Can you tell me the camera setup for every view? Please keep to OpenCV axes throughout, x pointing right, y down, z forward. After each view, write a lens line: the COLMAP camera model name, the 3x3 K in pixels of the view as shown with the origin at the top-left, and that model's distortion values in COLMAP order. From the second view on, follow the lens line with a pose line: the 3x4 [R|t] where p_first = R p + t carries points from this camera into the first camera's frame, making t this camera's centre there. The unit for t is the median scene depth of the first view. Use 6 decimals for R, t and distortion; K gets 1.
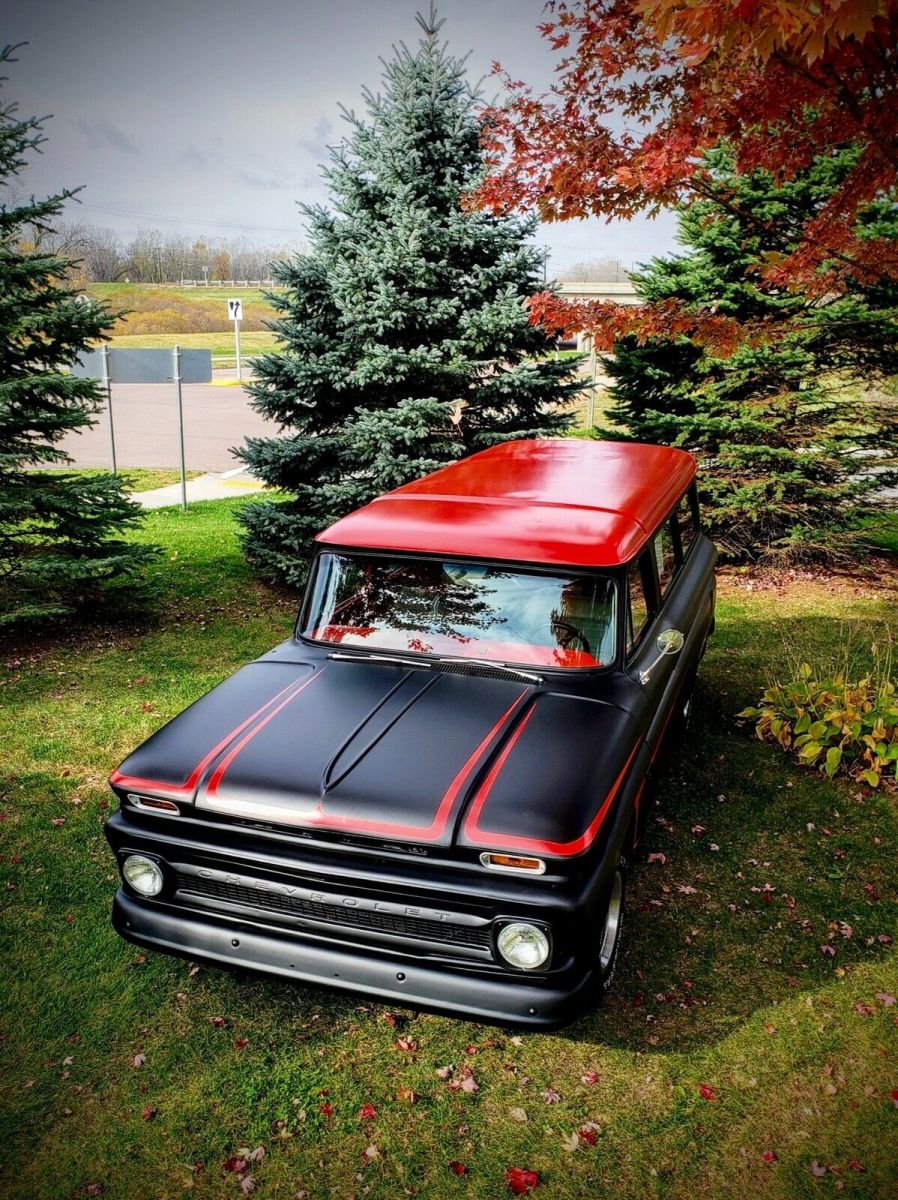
lens RADIAL K [[1049.0, 0, 494.4], [0, 1049.0, 626.0], [0, 0, 1]] dist [0.055587, -0.126694]
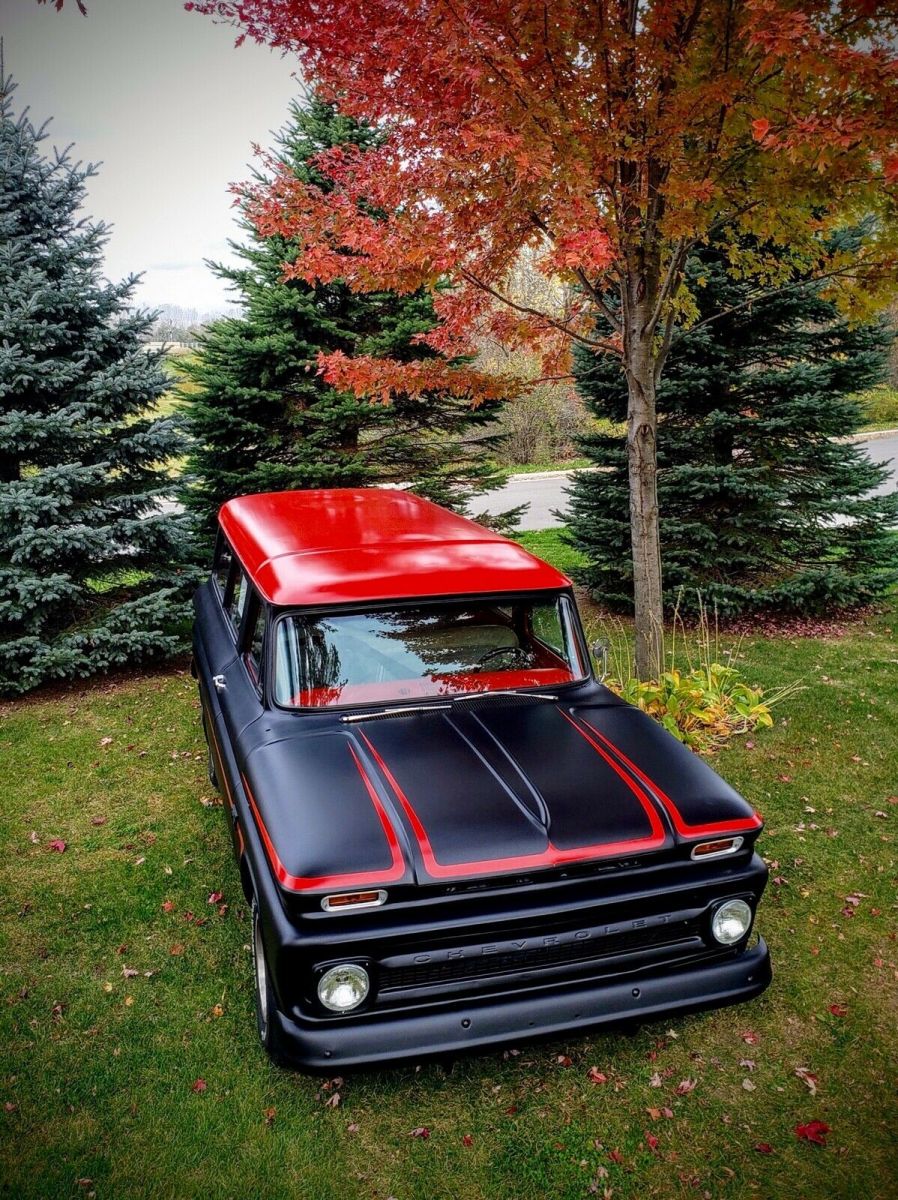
lens RADIAL K [[1066.7, 0, 445.4], [0, 1066.7, 495.6], [0, 0, 1]] dist [0.018779, 0.001632]
pose [[0.838321, -0.083853, 0.538690, -0.296577], [0.173996, 0.977578, -0.118605, -0.020017], [-0.516666, 0.193160, 0.834114, 0.049617]]
